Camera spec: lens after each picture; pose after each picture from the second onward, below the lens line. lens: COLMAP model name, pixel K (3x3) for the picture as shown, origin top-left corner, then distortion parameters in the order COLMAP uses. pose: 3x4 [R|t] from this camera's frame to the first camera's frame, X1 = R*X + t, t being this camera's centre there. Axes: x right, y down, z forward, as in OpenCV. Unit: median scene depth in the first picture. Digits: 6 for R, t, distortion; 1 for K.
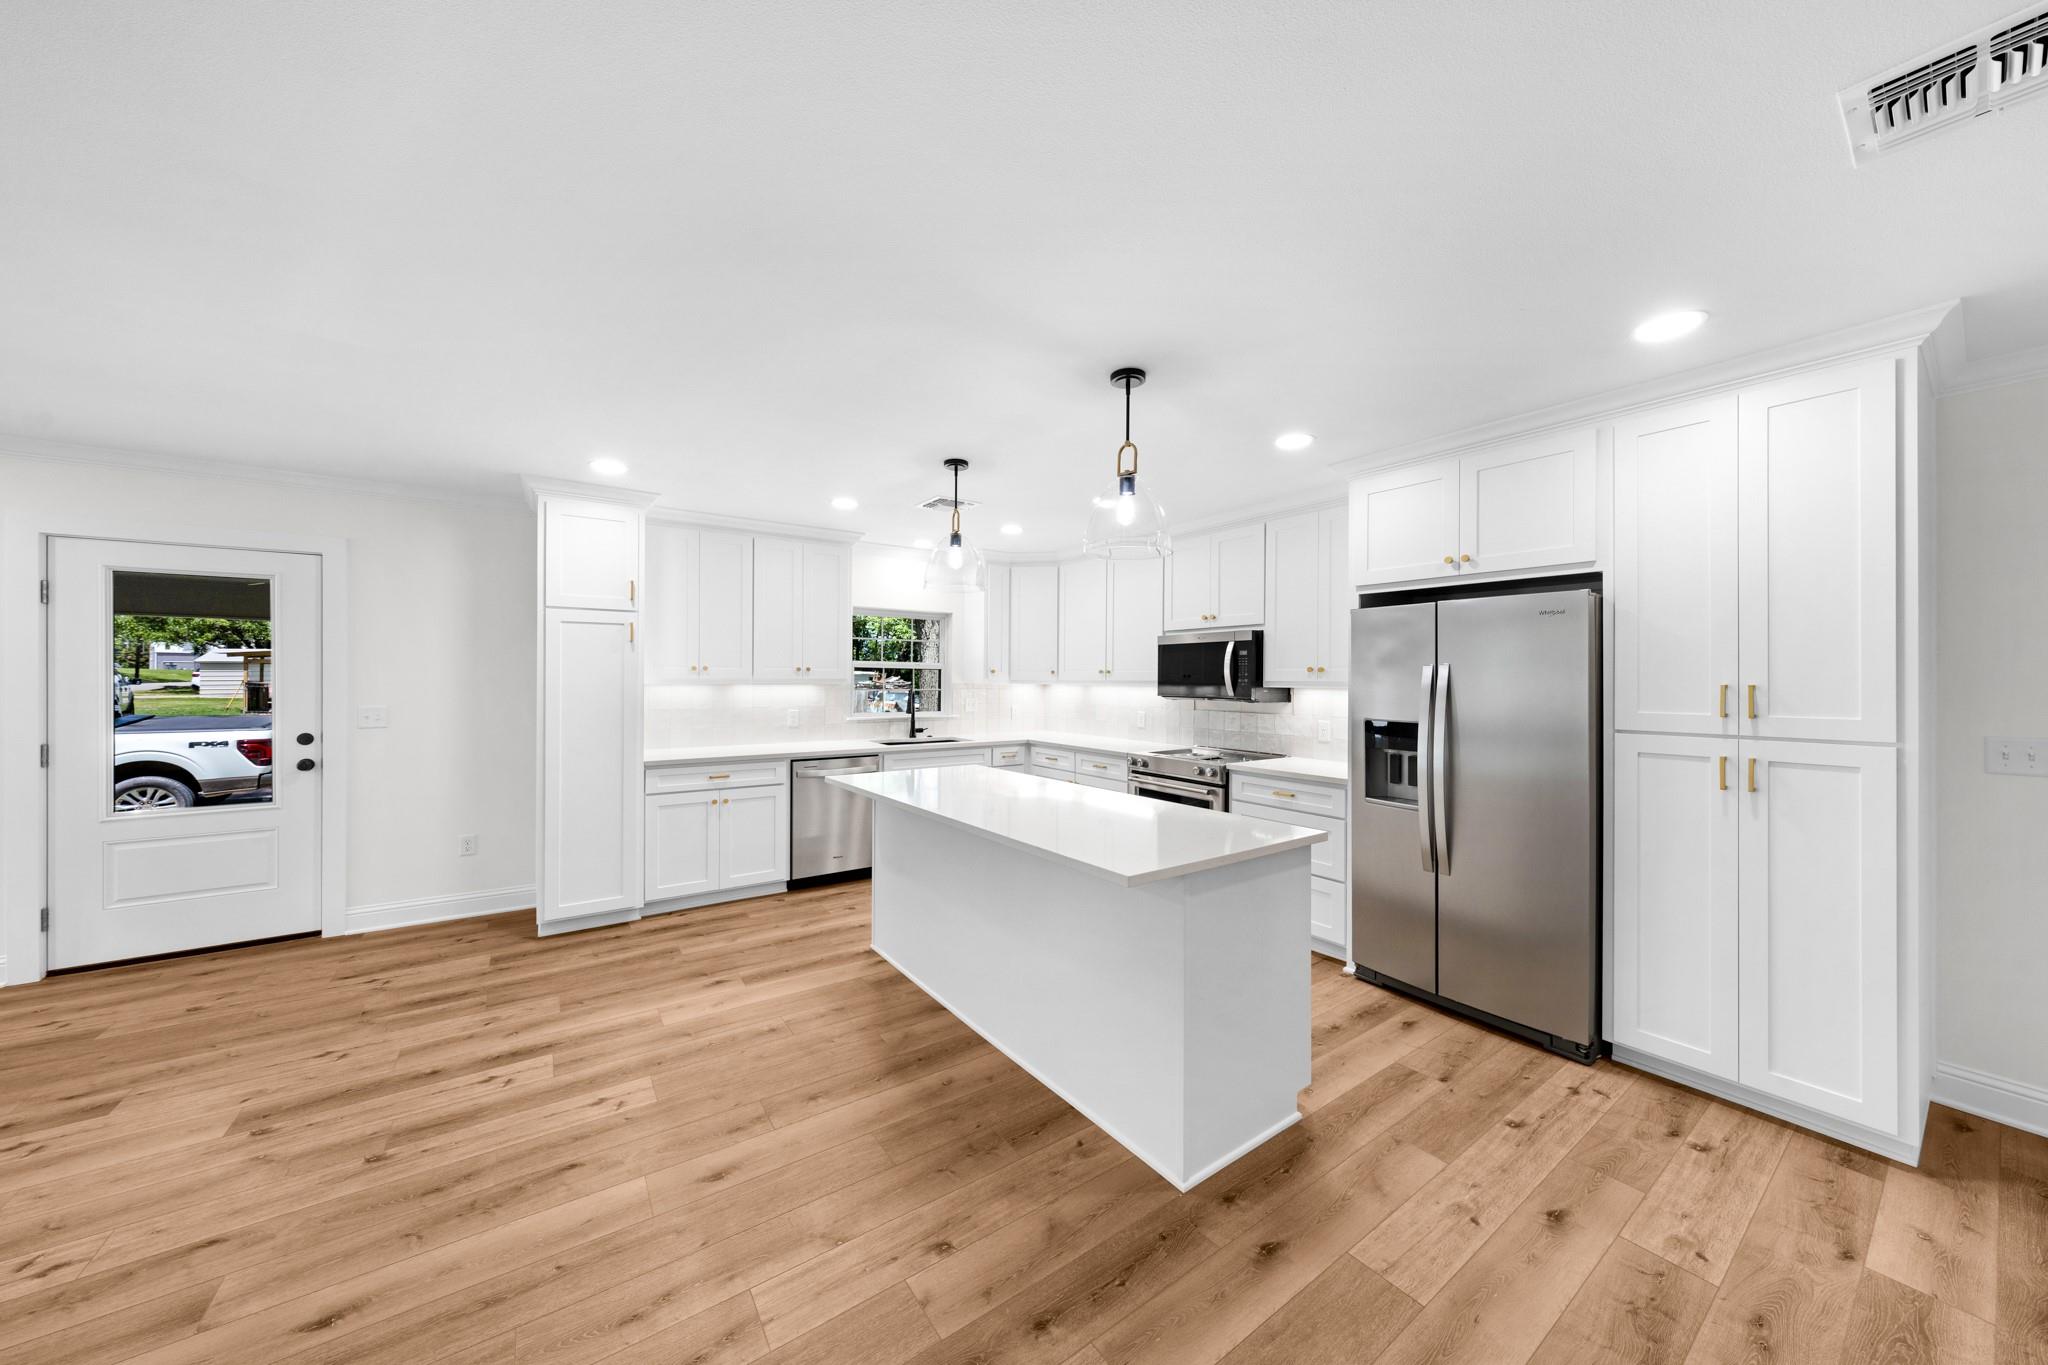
lens RADIAL K [[687.4, 0, 1008.8], [0, 687.4, 675.5], [0, 0, 1]] dist [-0.002679, -0.000163]
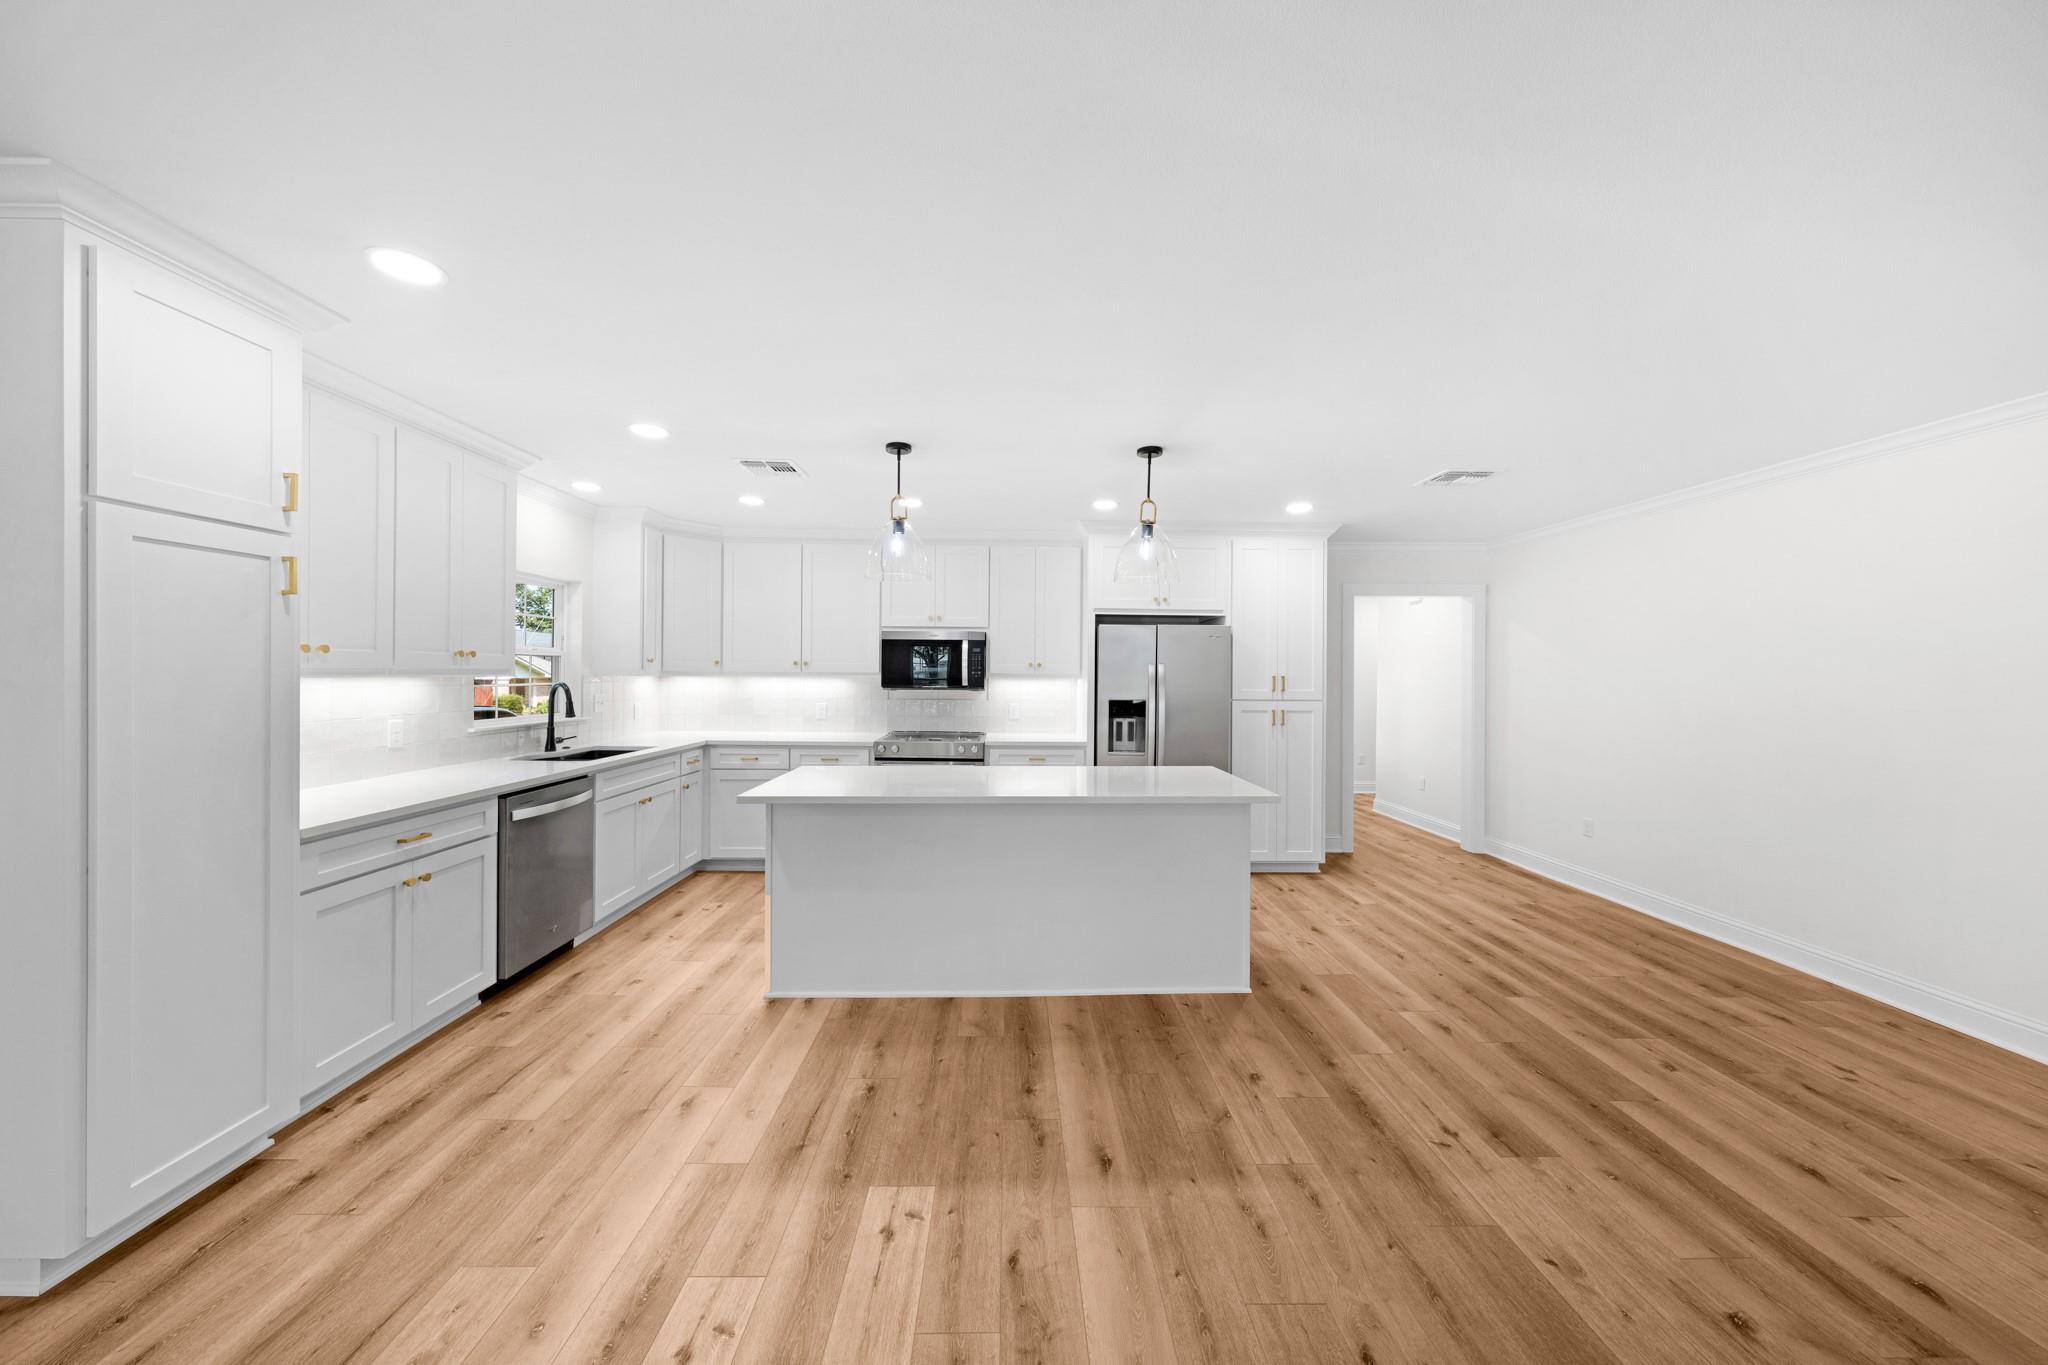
lens RADIAL K [[687.4, 0, 1025.2], [0, 687.4, 672.1], [0, 0, 1]] dist [-0.002679, -0.000163]
pose [[0.552441, 0.002638, 0.833548, -0.840936], [-0.008577, 0.999960, 0.002520, 0.002259], [-0.833508, -0.008541, 0.552441, 0.341272]]
